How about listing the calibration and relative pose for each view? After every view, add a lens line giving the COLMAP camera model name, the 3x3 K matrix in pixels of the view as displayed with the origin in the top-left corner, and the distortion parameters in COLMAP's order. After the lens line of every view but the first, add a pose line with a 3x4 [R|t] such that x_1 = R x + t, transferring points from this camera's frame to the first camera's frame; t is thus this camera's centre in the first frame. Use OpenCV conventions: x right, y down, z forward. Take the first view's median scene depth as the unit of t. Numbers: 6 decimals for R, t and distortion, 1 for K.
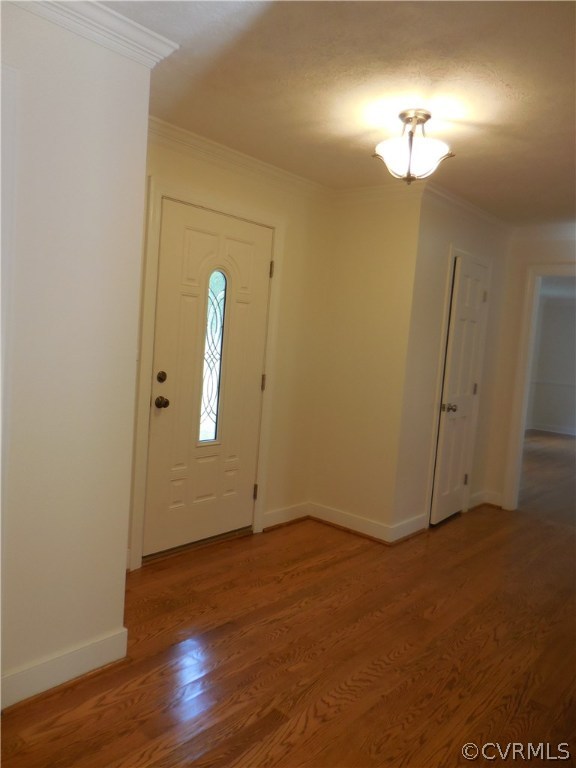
lens RADIAL K [[586.3, 0, 288.0], [0, 586.3, 384.0], [0, 0, 1]] dist [-0.012358, 0.040746]
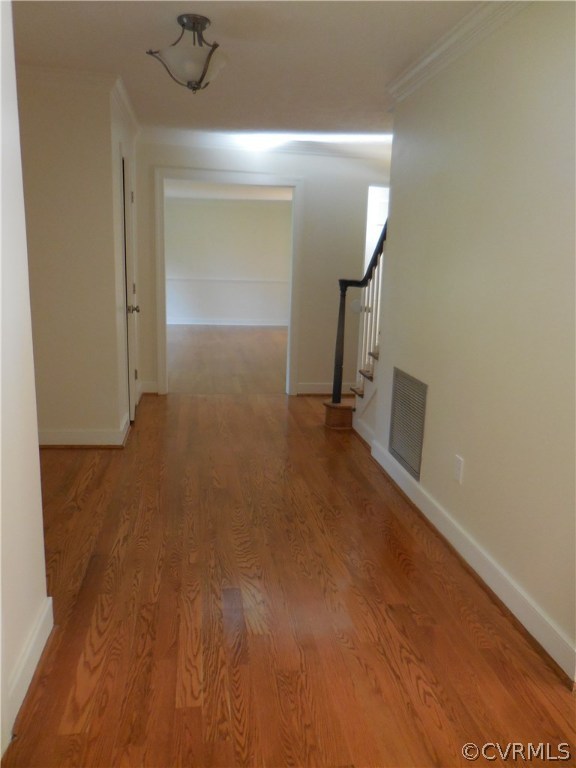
lens RADIAL K [[586.3, 0, 288.0], [0, 586.3, 384.0], [0, 0, 1]] dist [-0.012358, 0.040746]
pose [[0.656149, -0.207653, 0.725499, -0.518927], [0.075409, 0.974626, 0.210757, -0.045117], [-0.750855, -0.083579, 0.655158, 0.152913]]
